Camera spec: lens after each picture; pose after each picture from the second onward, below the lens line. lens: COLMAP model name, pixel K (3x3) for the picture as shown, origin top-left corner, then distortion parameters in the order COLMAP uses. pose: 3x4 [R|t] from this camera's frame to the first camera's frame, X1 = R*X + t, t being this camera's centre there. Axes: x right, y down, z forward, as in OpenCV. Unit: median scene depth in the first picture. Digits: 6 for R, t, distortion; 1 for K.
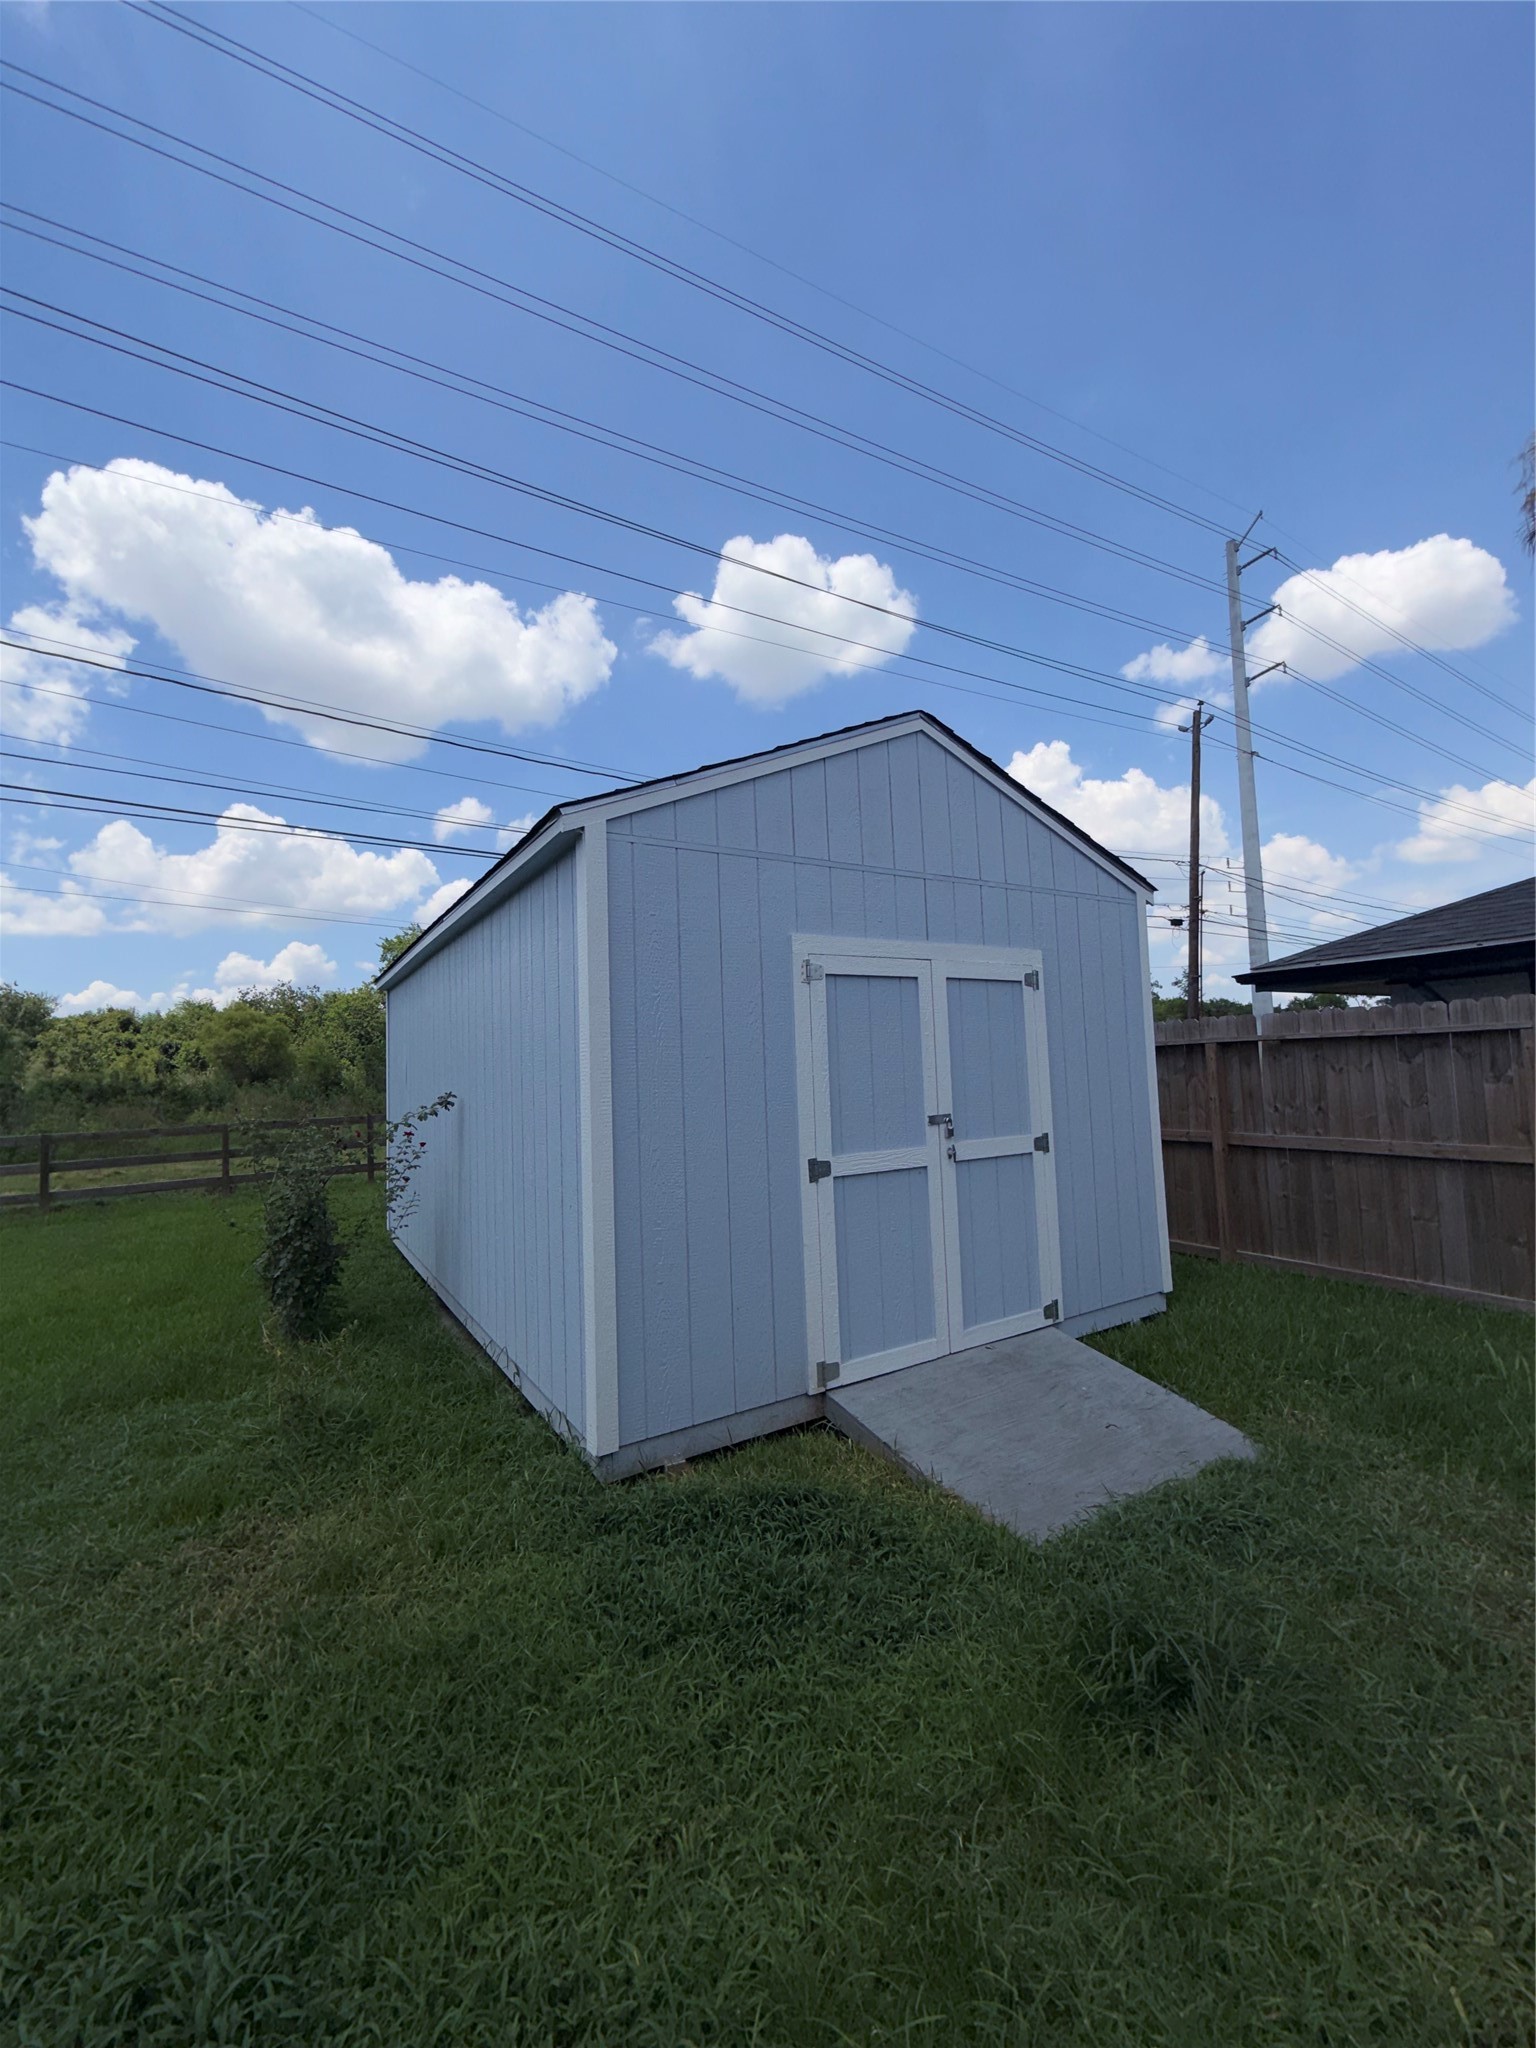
lens RADIAL K [[811.4, 0, 768.0], [0, 811.4, 1024.0], [0, 0, 1]] dist [-0.002162, -0.000337]
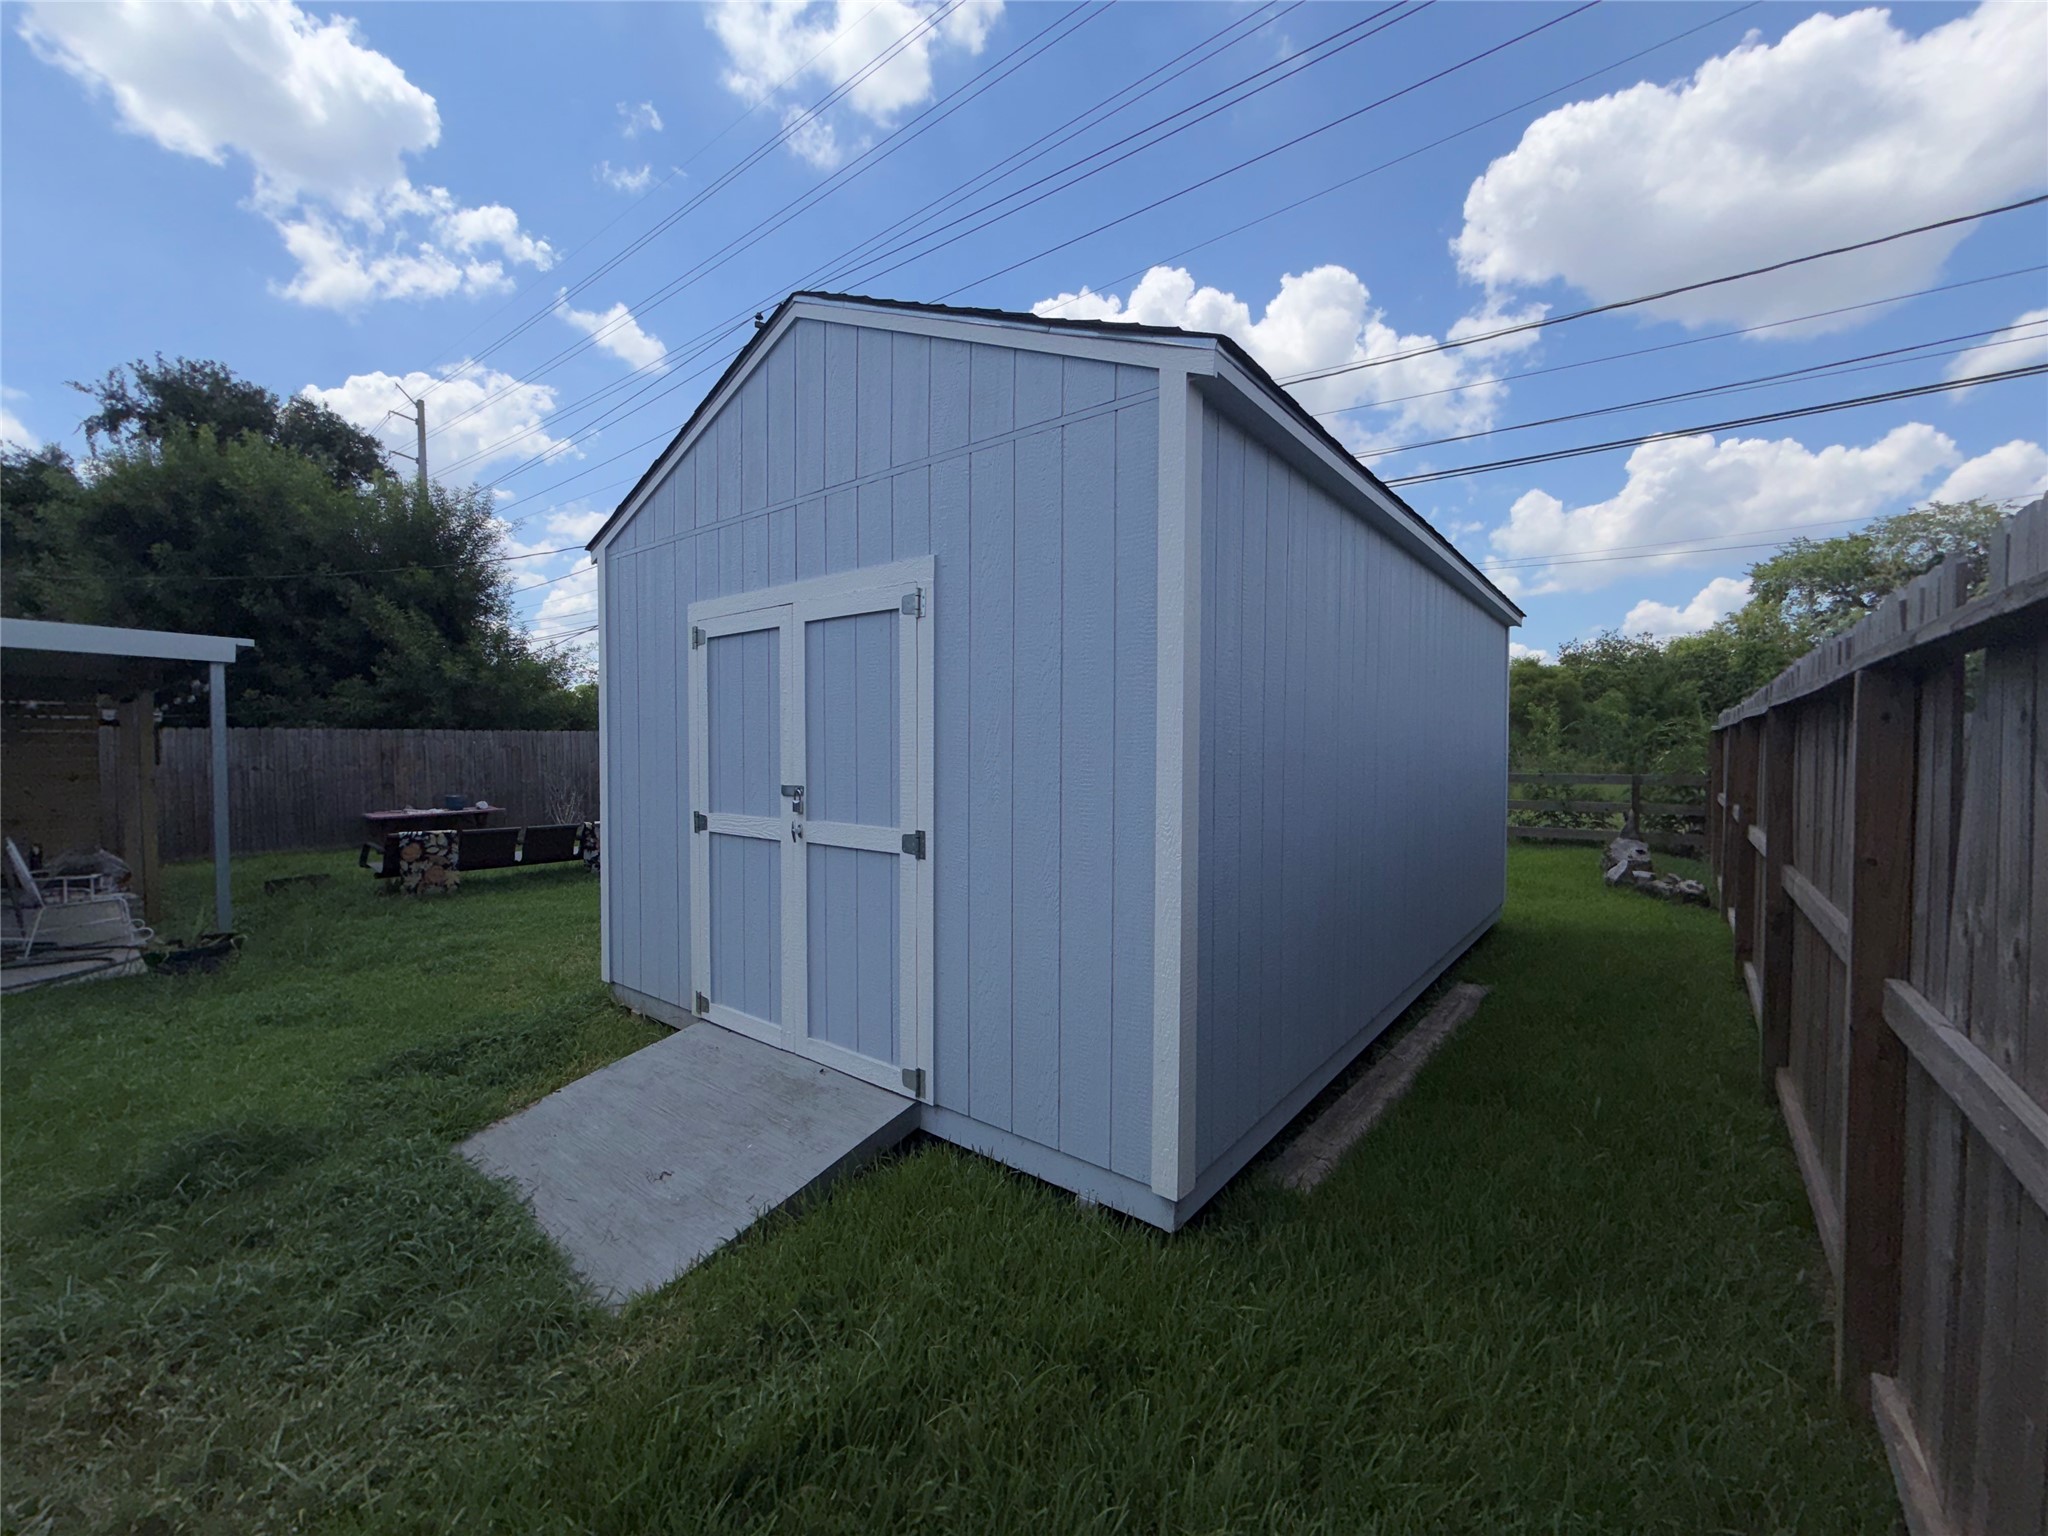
lens RADIAL K [[819.4, 0, 1059.8], [0, 819.4, 776.3], [0, 0, 1]] dist [0.010240, -0.000250]
pose [[0.354434, 0.068469, -0.932571, 0.984071], [0.042639, 0.995095, 0.089265, 0.031923], [0.934108, -0.071403, 0.349776, 0.840605]]
